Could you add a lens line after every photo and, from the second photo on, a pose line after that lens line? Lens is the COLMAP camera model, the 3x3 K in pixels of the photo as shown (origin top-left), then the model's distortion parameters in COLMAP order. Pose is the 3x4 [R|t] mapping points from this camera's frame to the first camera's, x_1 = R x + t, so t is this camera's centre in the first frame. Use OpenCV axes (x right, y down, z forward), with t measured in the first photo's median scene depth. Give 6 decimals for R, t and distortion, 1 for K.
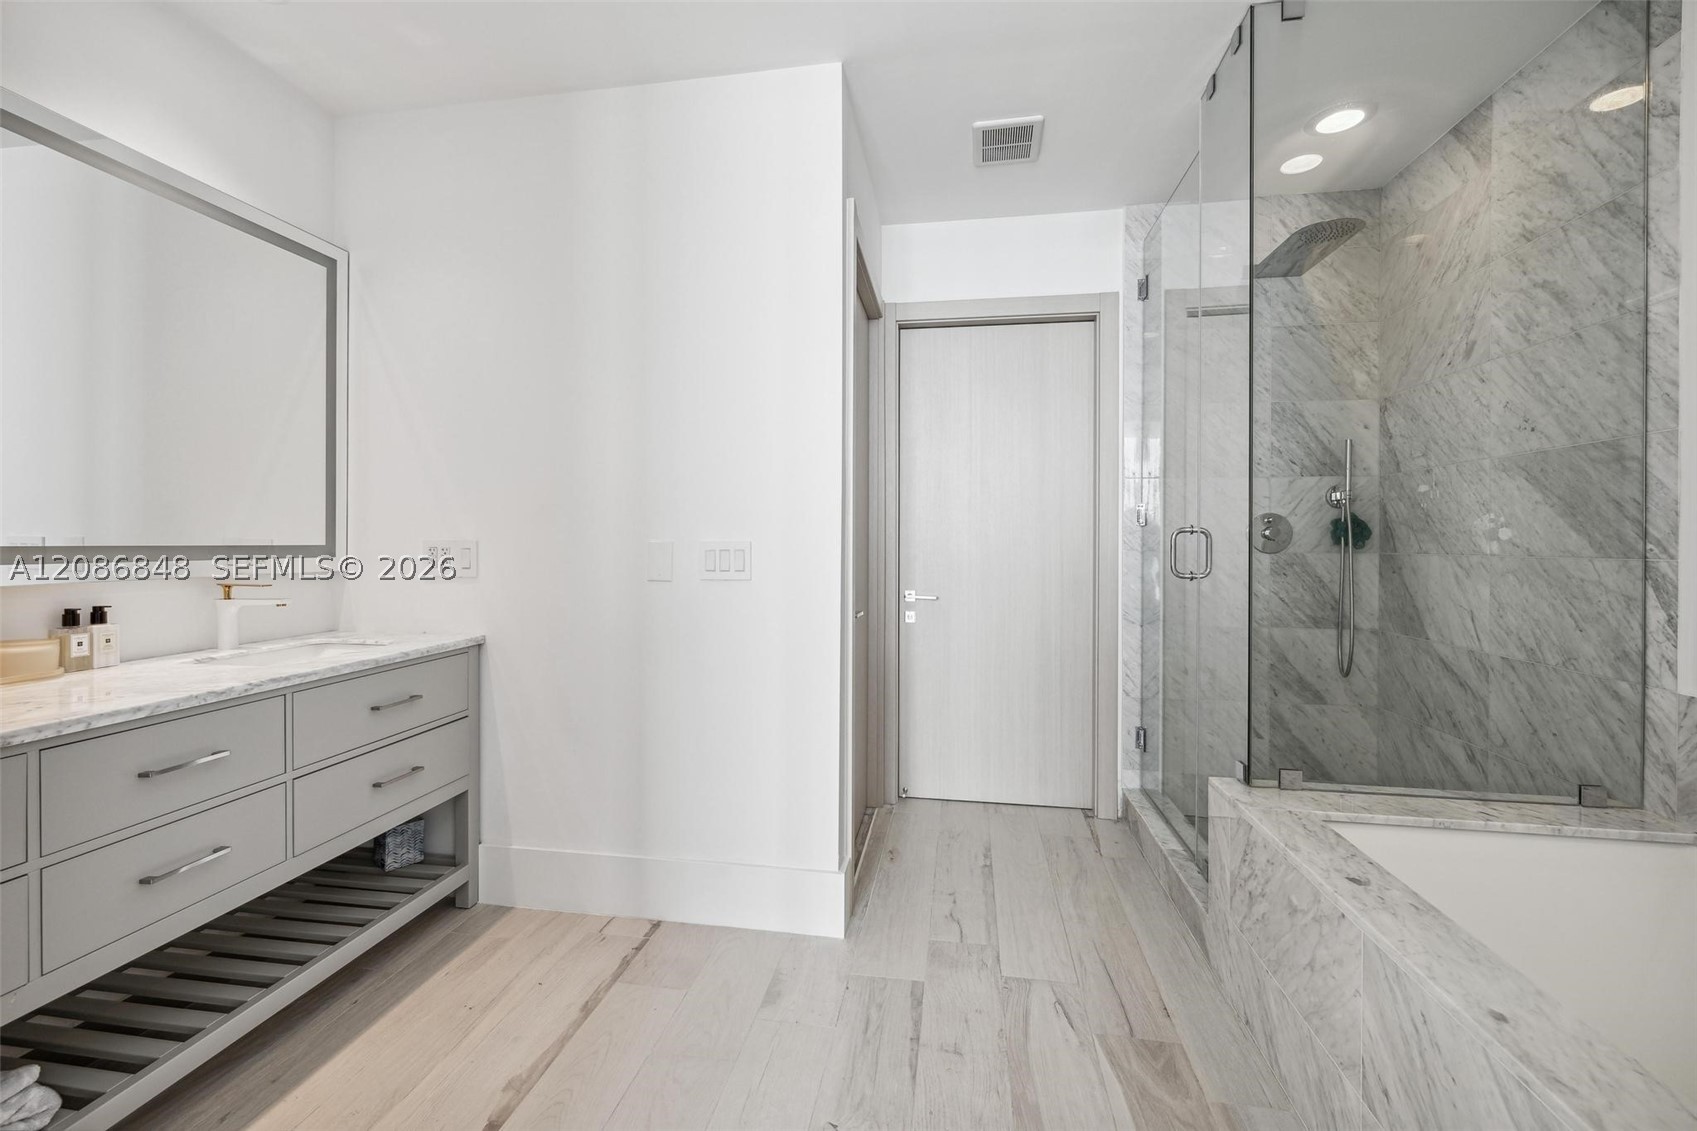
lens RADIAL K [[729.2, 0, 829.9], [0, 729.2, 539.6], [0, 0, 1]] dist [0.004224, -0.000633]
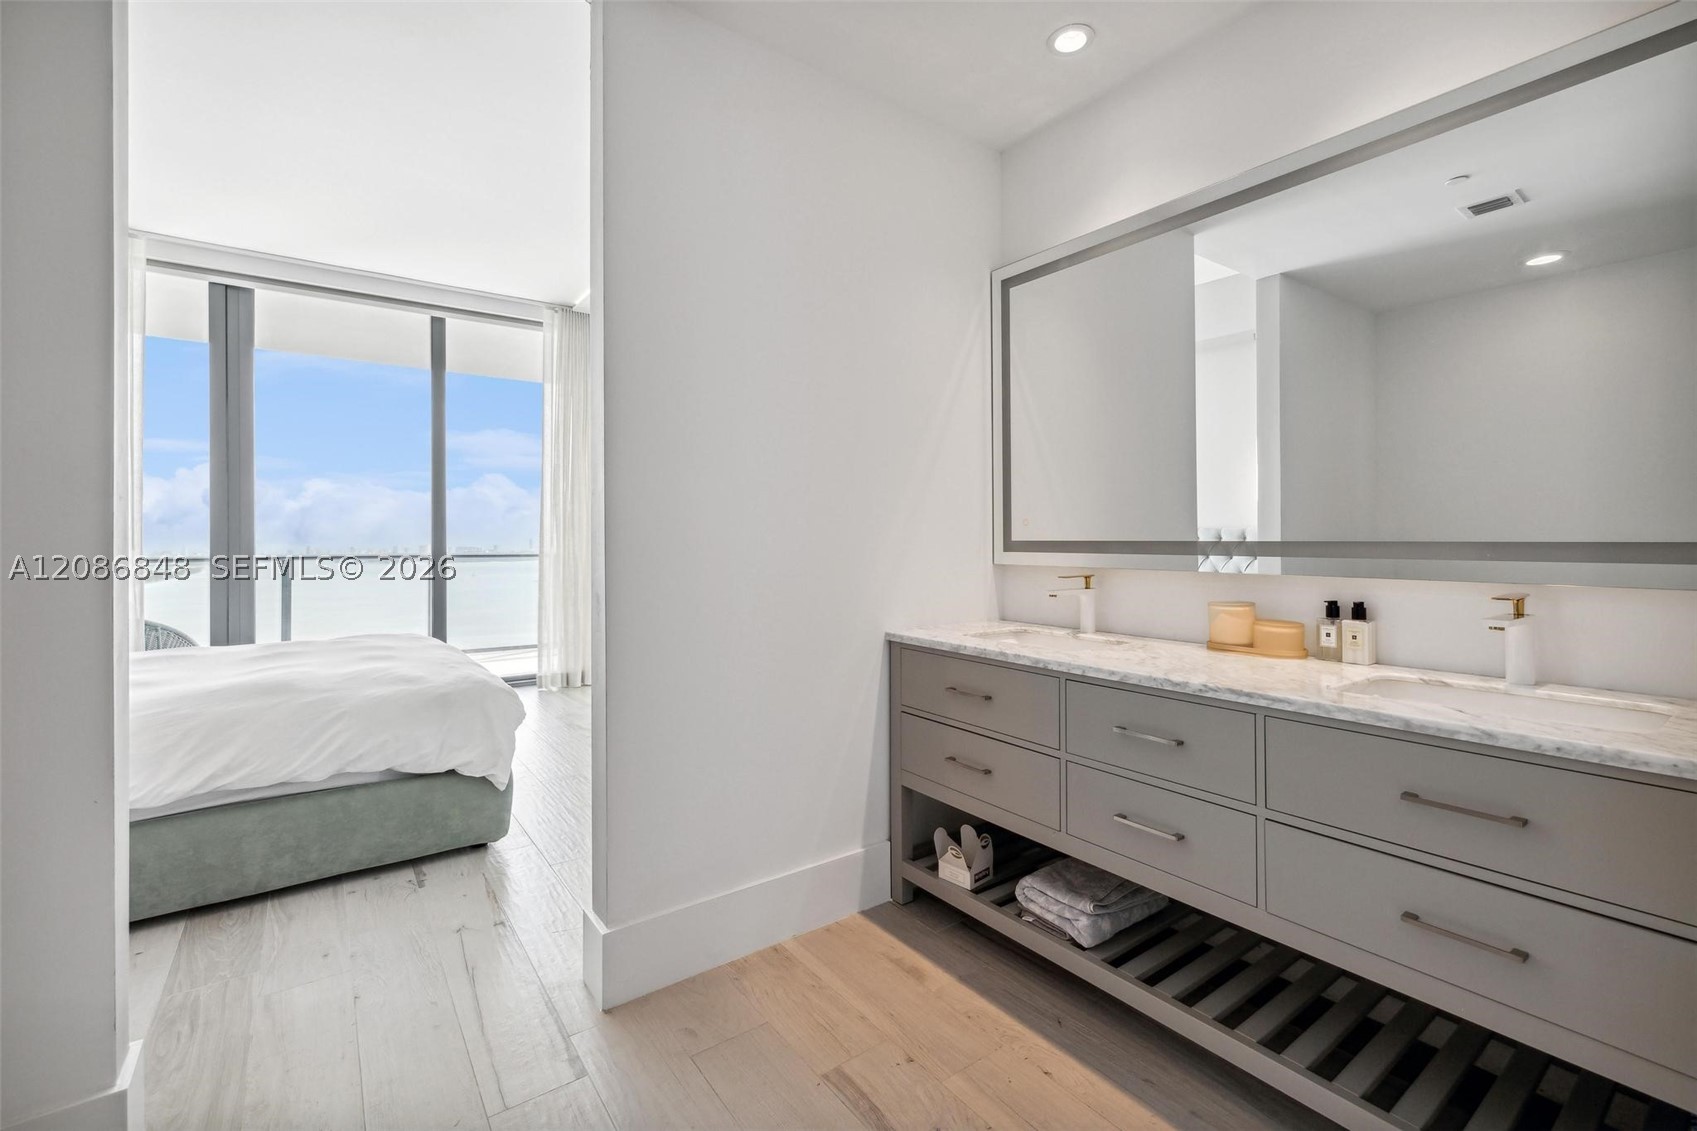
lens RADIAL K [[729.2, 0, 841.8], [0, 729.2, 536.0], [0, 0, 1]] dist [0.004224, -0.000633]
pose [[-0.688541, -0.001887, -0.725195, 0.212742], [0.002442, 0.999985, -0.004921, 0.004340], [0.725193, -0.005160, -0.688526, 1.214895]]
